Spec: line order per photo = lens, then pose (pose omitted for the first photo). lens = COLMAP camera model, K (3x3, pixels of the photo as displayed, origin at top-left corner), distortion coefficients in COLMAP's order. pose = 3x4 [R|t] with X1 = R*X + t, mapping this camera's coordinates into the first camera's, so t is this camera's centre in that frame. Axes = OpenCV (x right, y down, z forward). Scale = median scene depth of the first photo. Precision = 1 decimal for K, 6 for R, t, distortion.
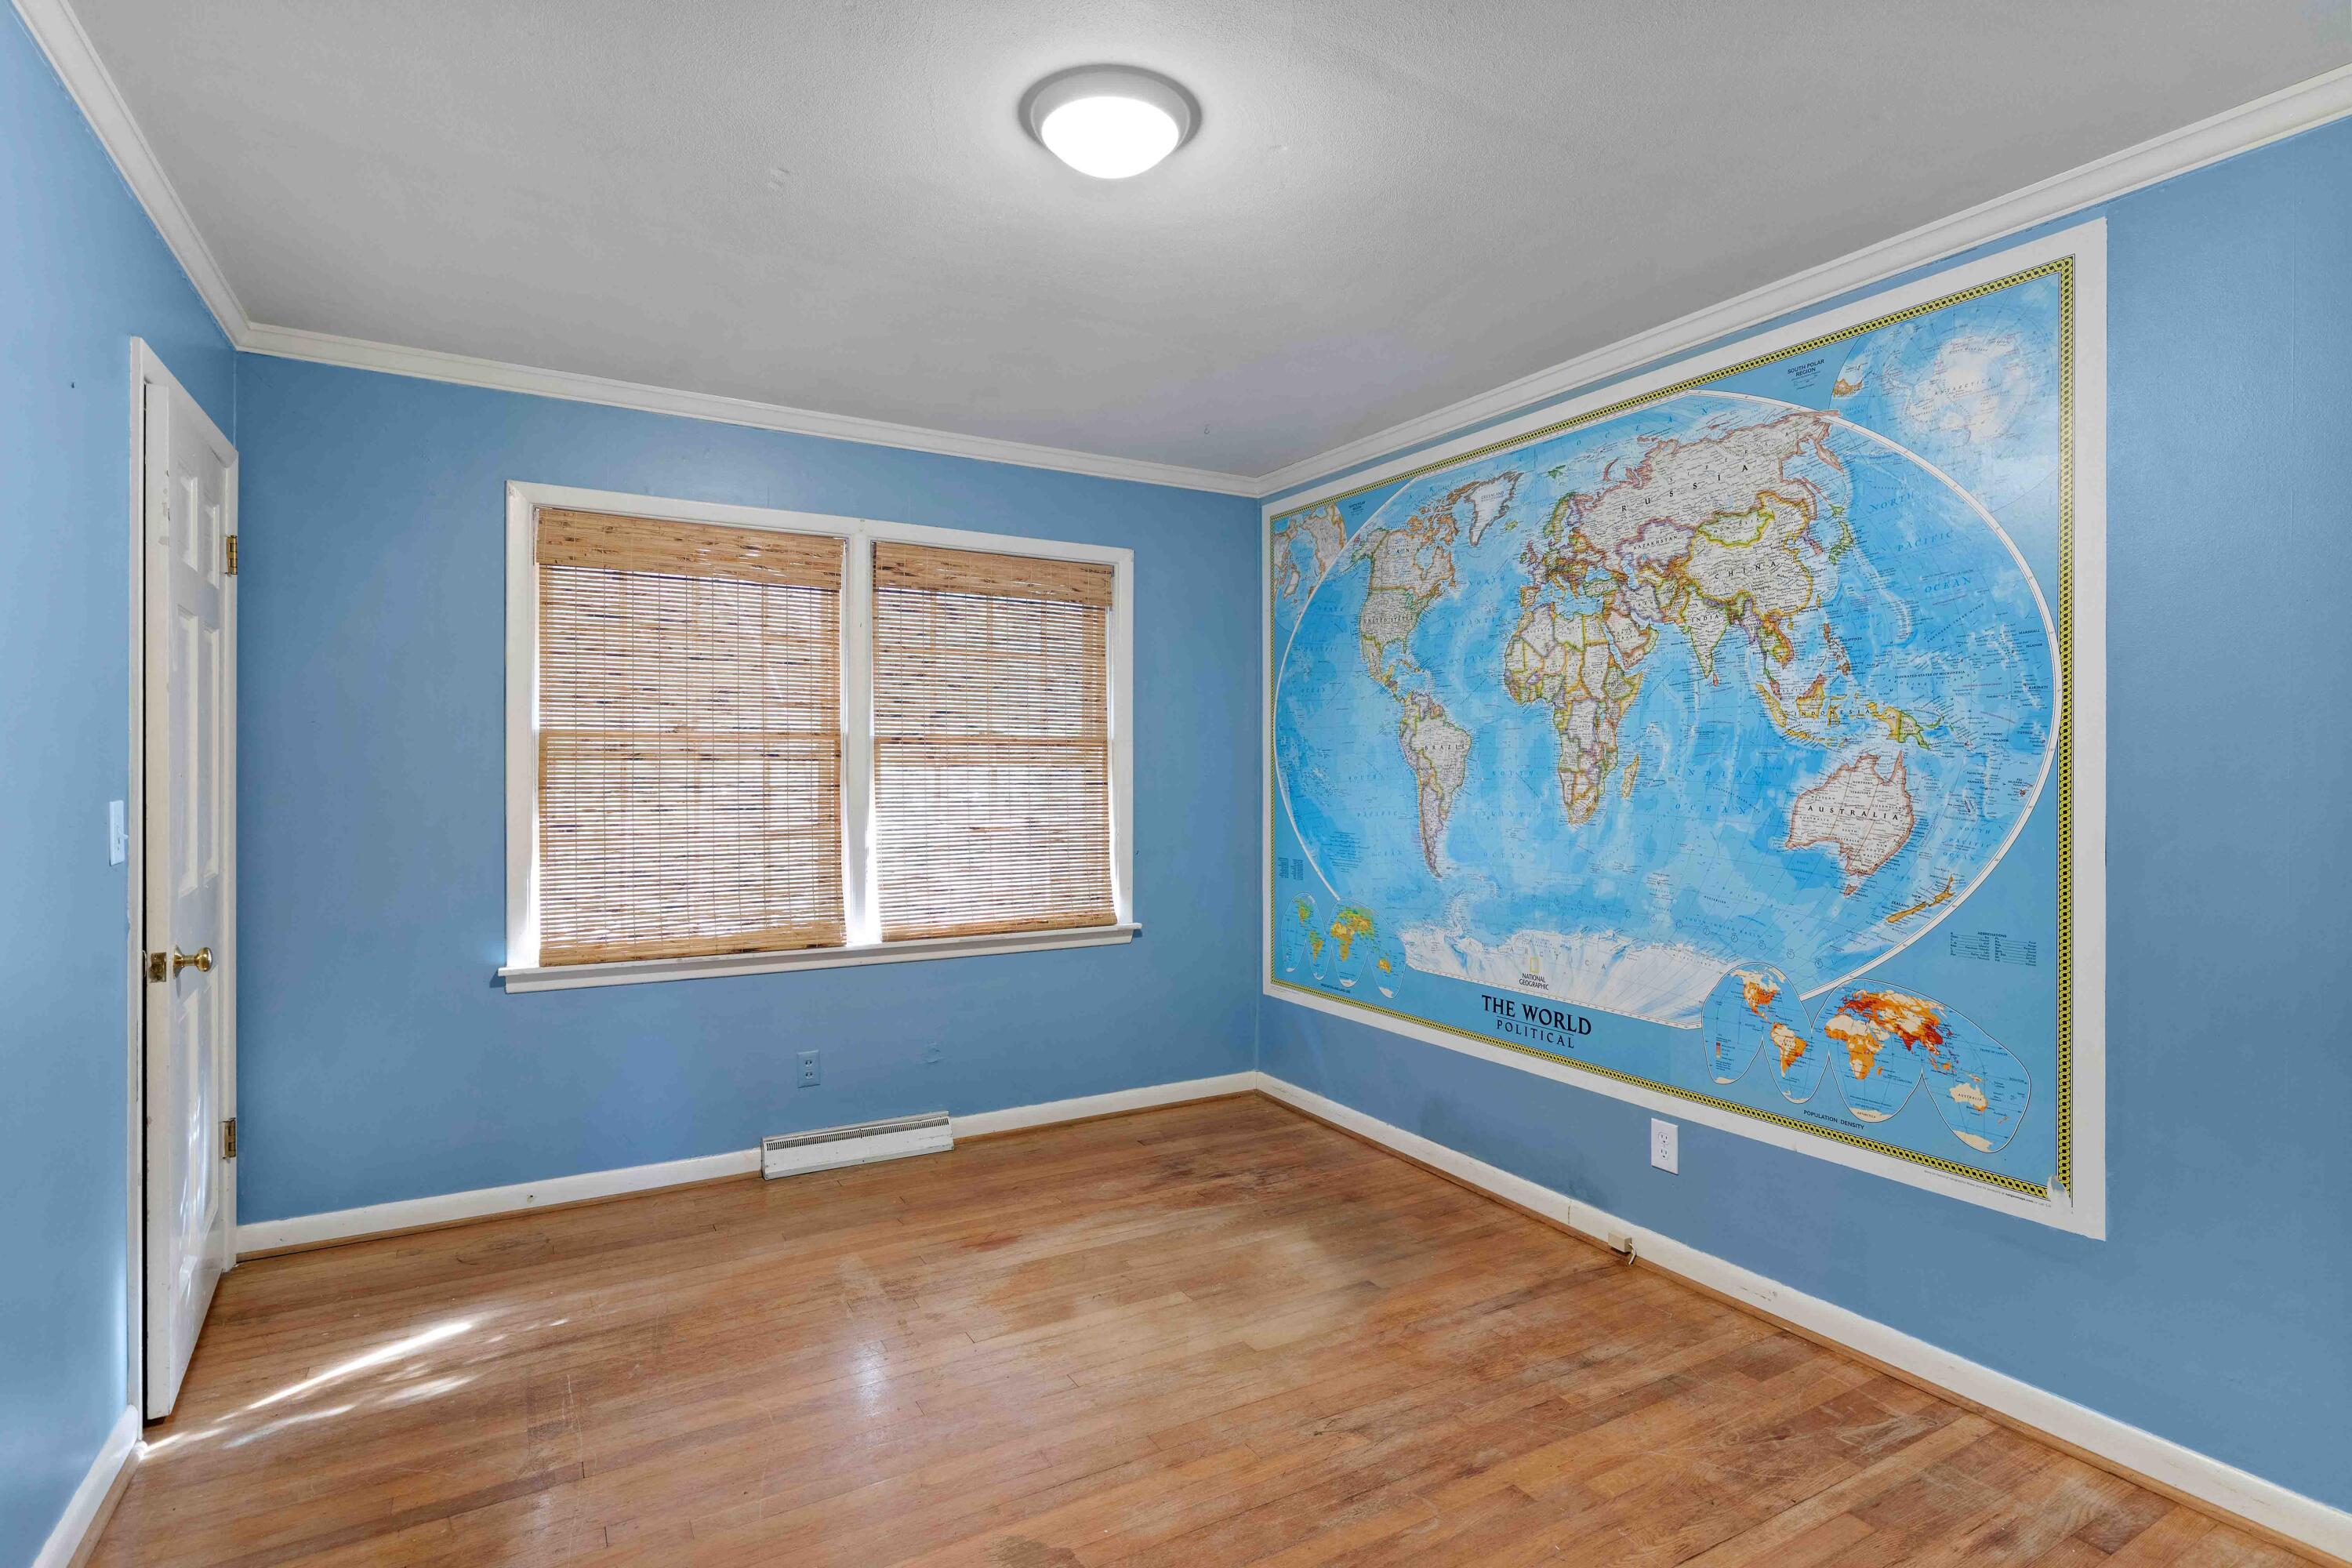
lens RADIAL K [[1170.4, 0, 1185.8], [0, 1170.4, 778.6], [0, 0, 1]] dist [-0.002267, -0.000576]
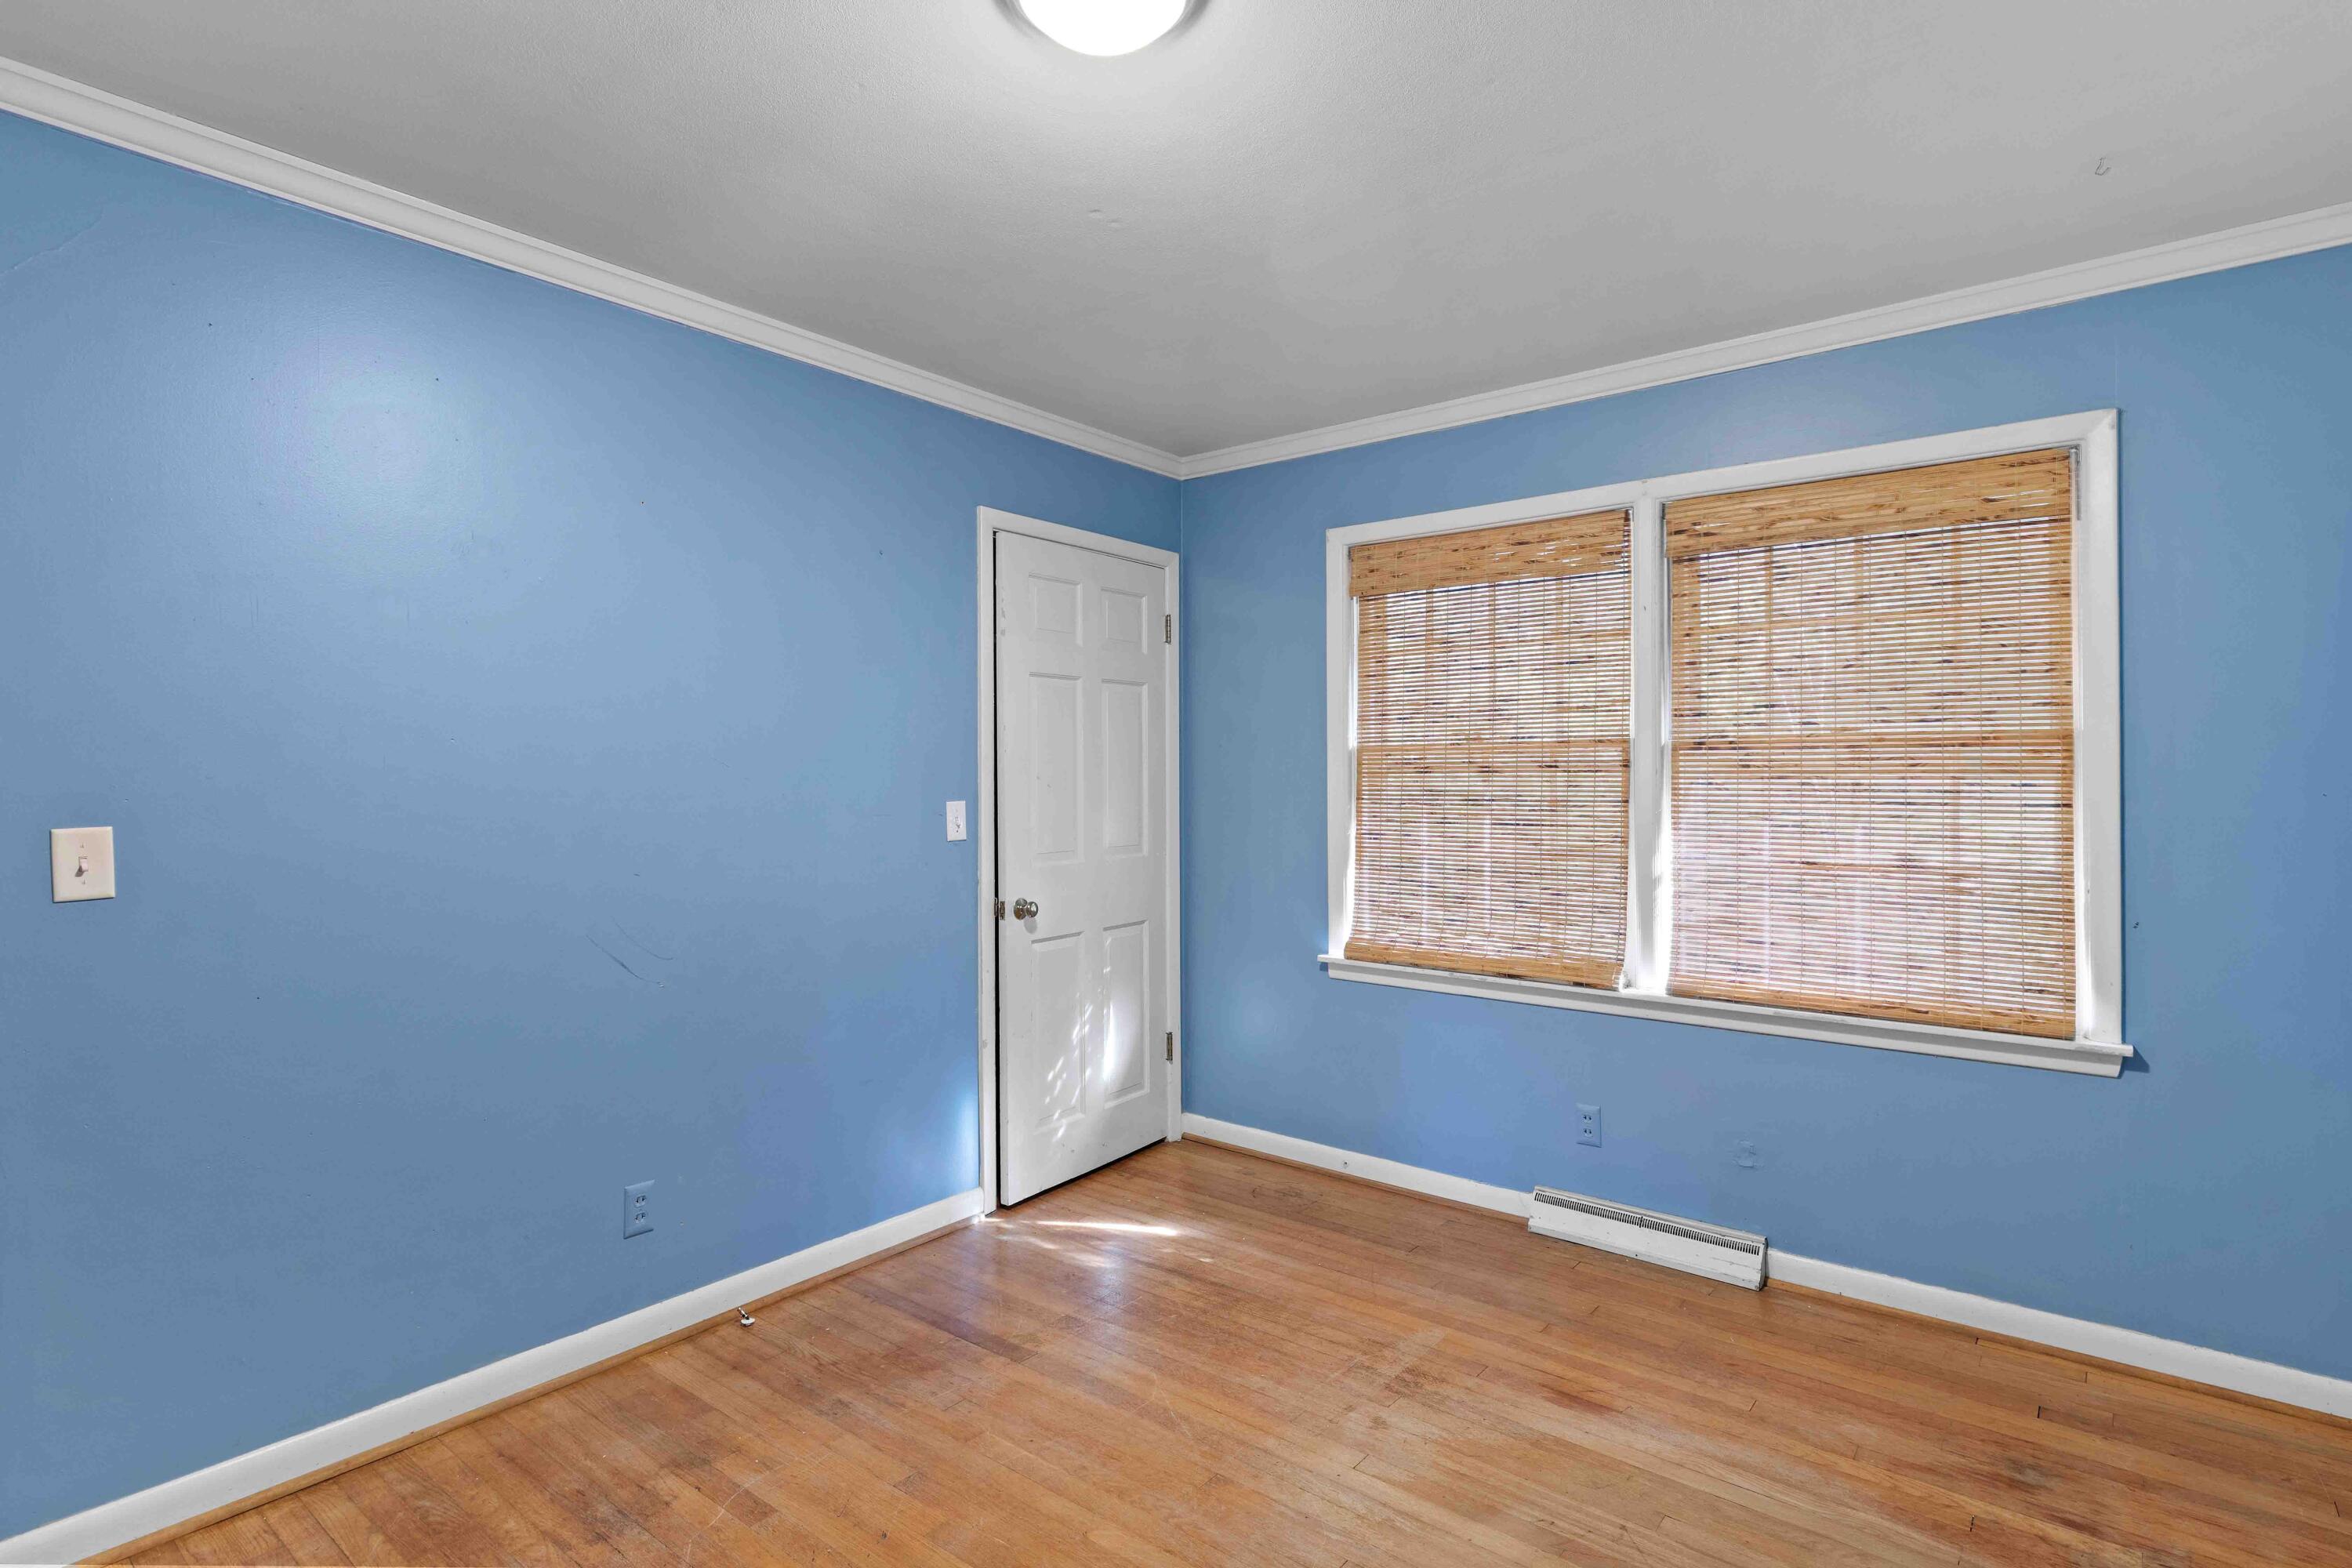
lens RADIAL K [[1170.4, 0, 1180.4], [0, 1170.4, 781.0], [0, 0, 1]] dist [-0.002267, -0.000576]
pose [[0.350705, 0.000366, -0.936486, 0.414531], [-0.006379, 0.999978, -0.001998, -0.005252], [0.936464, 0.006675, 0.350700, 0.435121]]
